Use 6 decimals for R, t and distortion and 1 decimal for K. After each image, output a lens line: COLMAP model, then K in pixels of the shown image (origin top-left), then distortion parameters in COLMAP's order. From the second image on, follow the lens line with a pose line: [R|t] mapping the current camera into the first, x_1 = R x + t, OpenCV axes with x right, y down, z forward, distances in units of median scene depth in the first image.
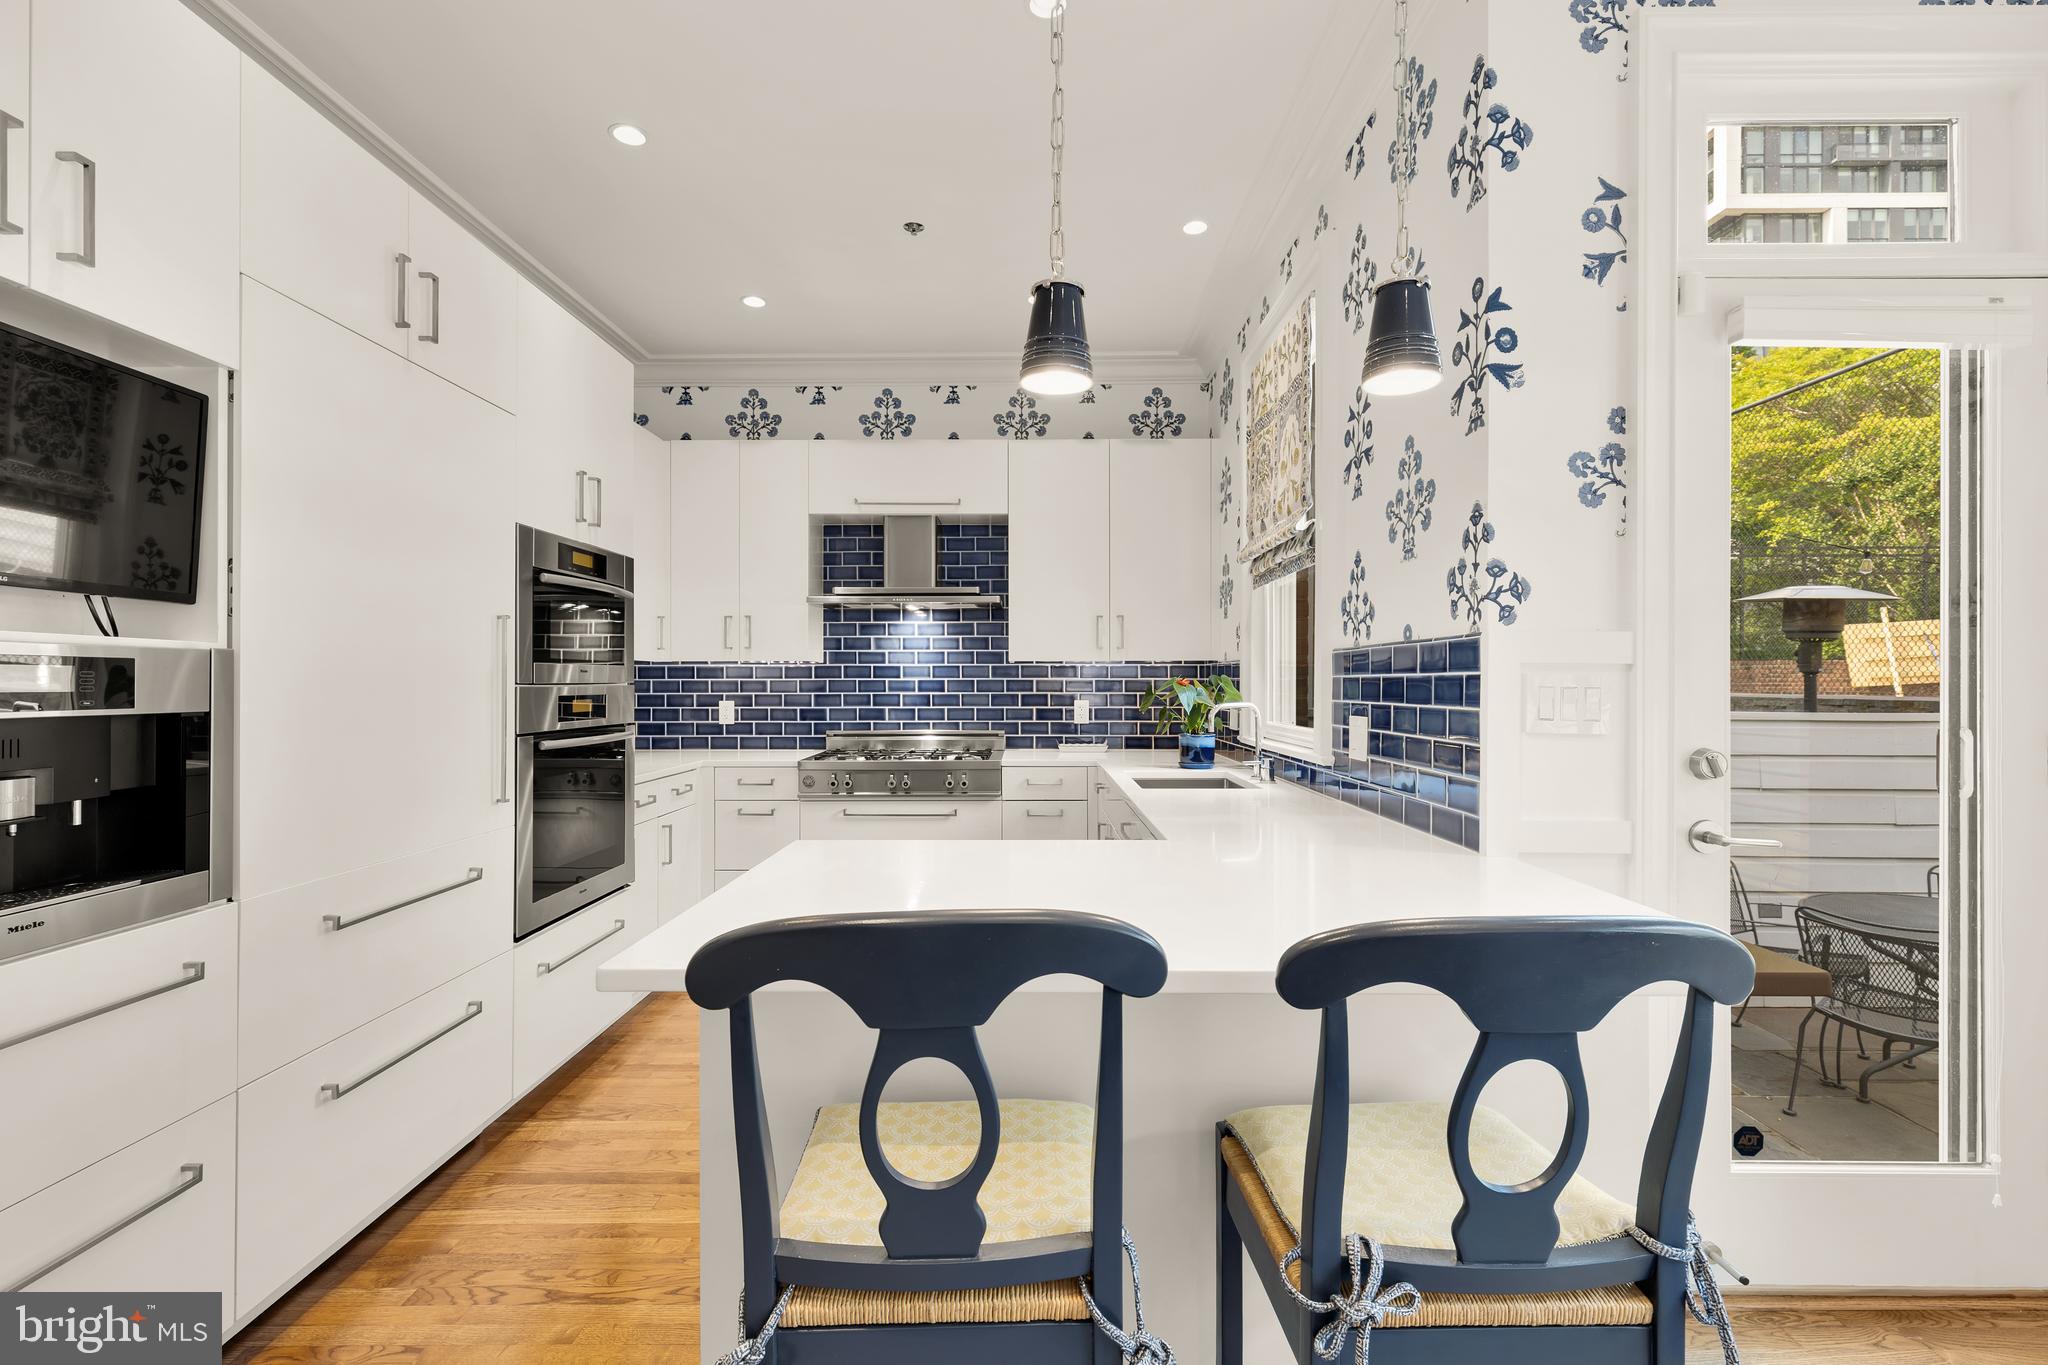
lens RADIAL K [[935.1, 0, 1025.8], [0, 935.1, 681.6], [0, 0, 1]] dist [0.003880, -0.000999]
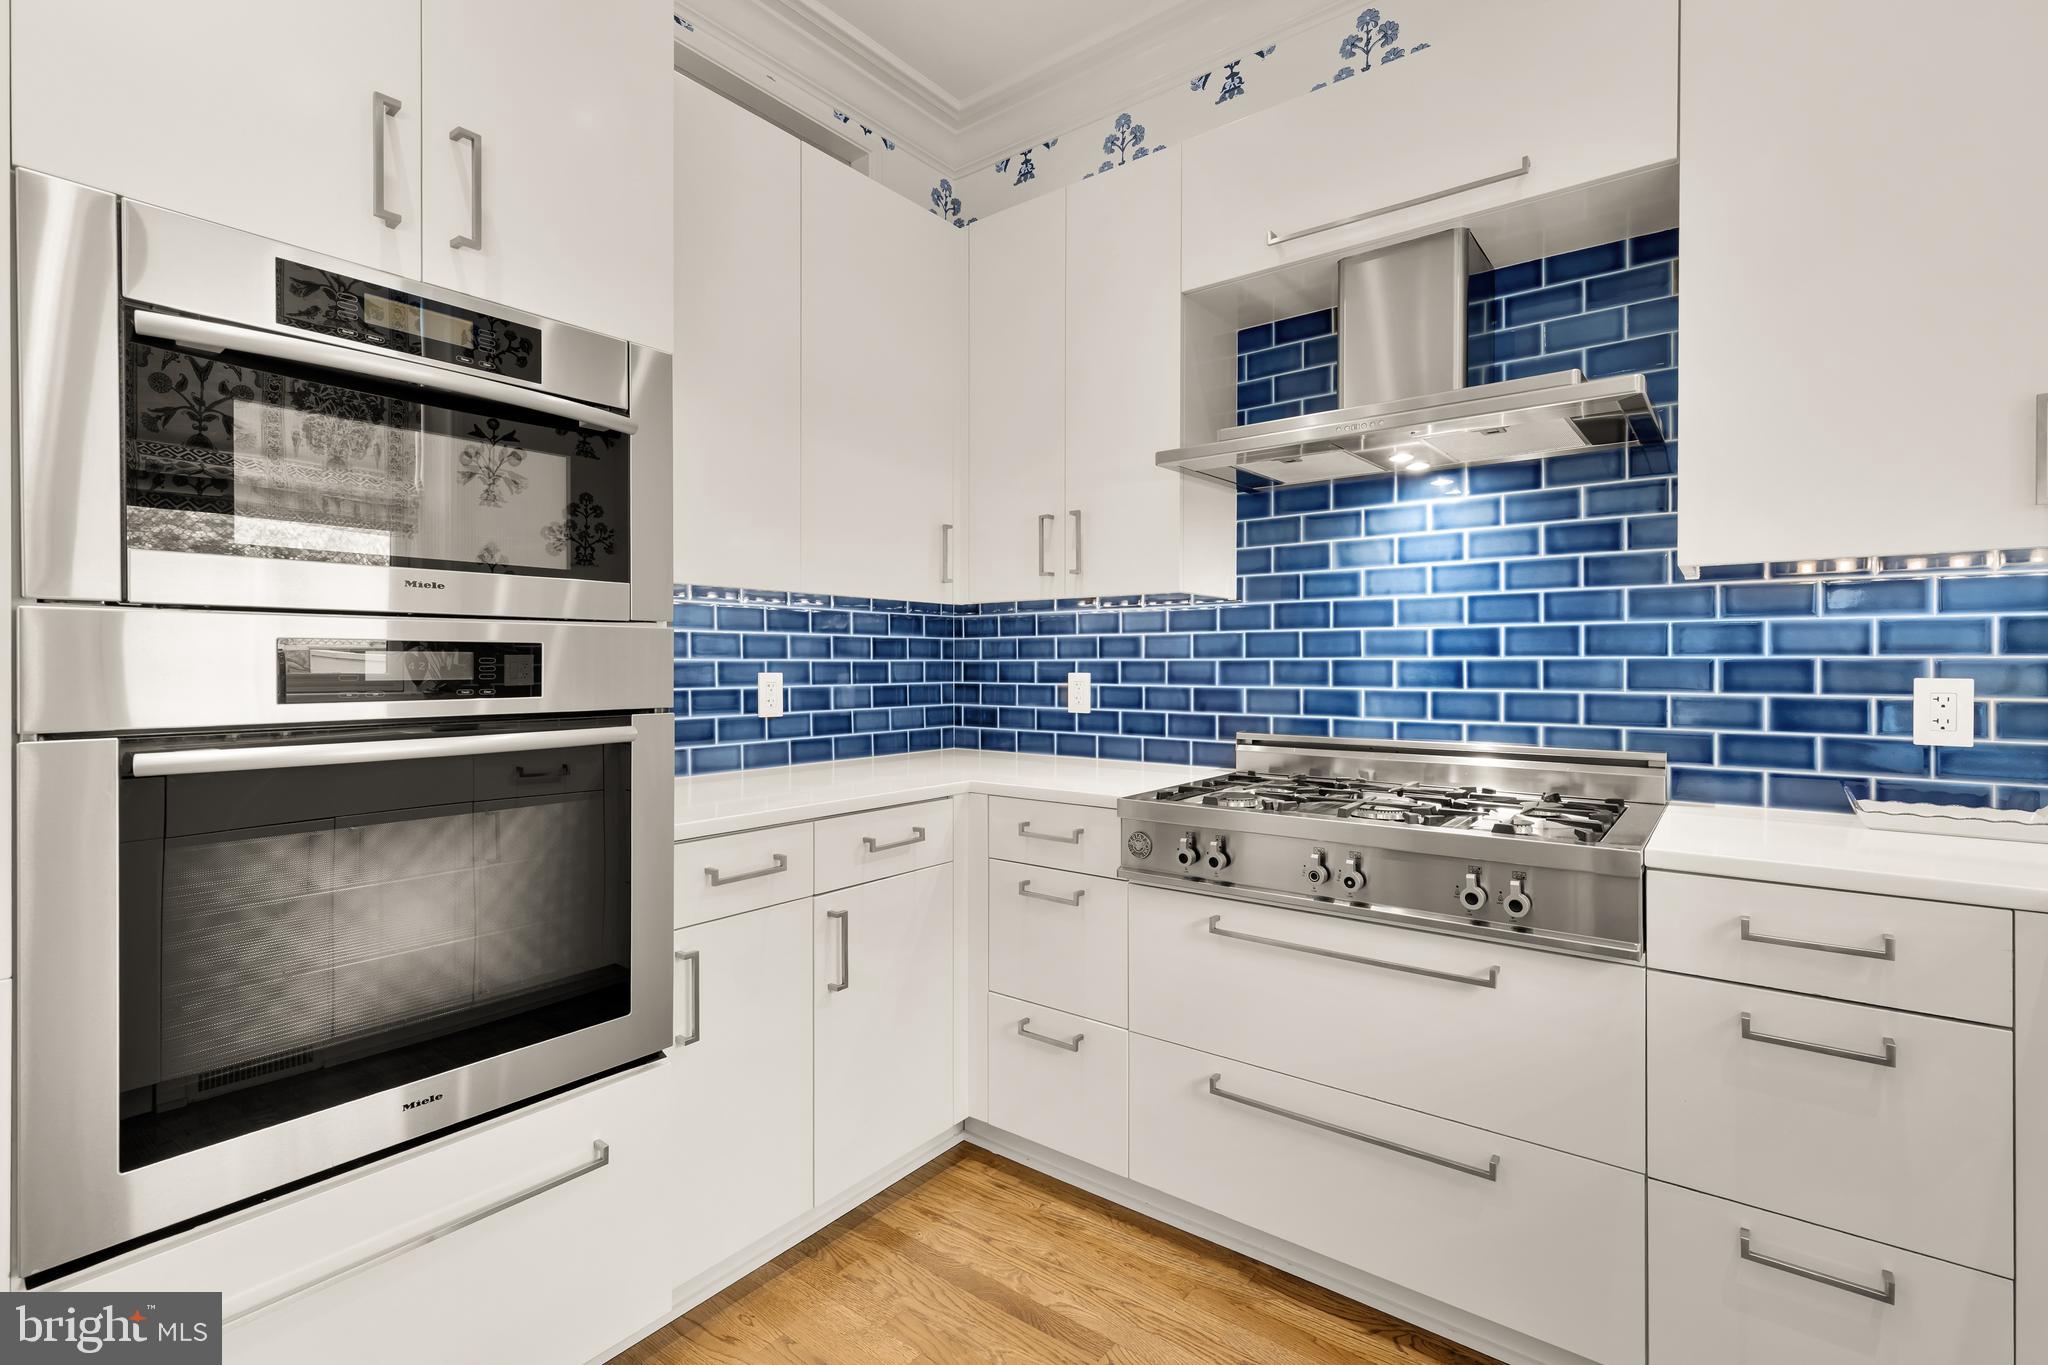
lens RADIAL K [[935.1, 0, 1013.2], [0, 935.1, 668.8], [0, 0, 1]] dist [0.003880, -0.000999]
pose [[0.793983, 0.004285, -0.607925, -0.002789], [-0.002032, 0.999988, 0.004394, 0.024749], [0.607937, -0.002253, 0.793982, 0.816750]]
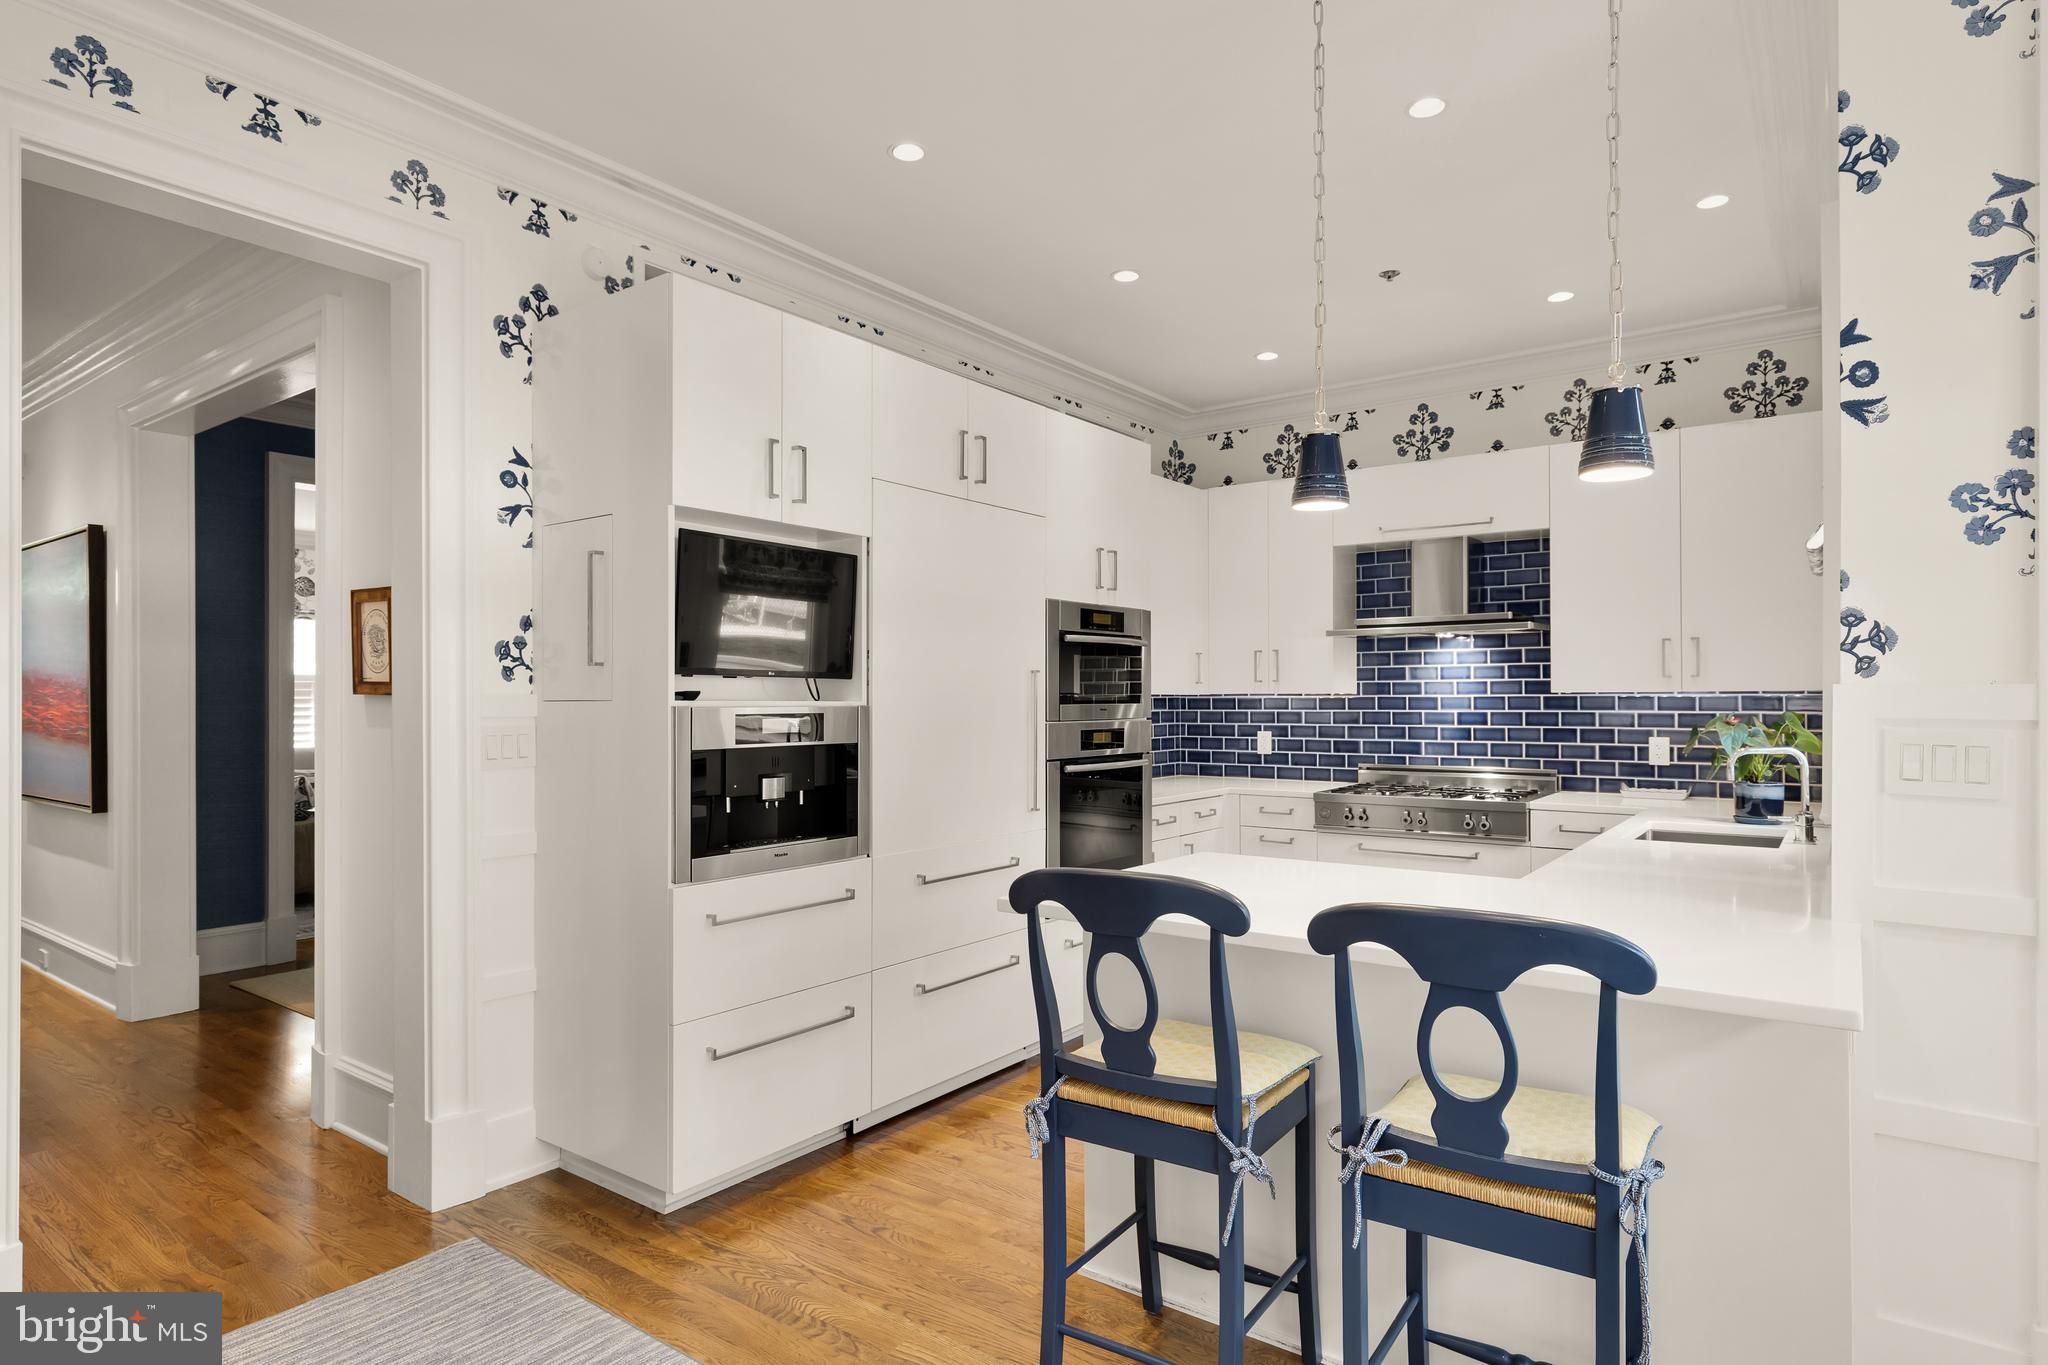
lens RADIAL K [[1123.6, 0, 1010.4], [0, 1123.6, 693.8], [0, 0, 1]] dist [-0.001386, -0.000947]
pose [[0.803522, -0.004697, -0.595256, 0.302685], [0.002471, 0.999987, -0.004554, -0.025168], [0.595270, 0.002189, 0.803523, -0.252723]]
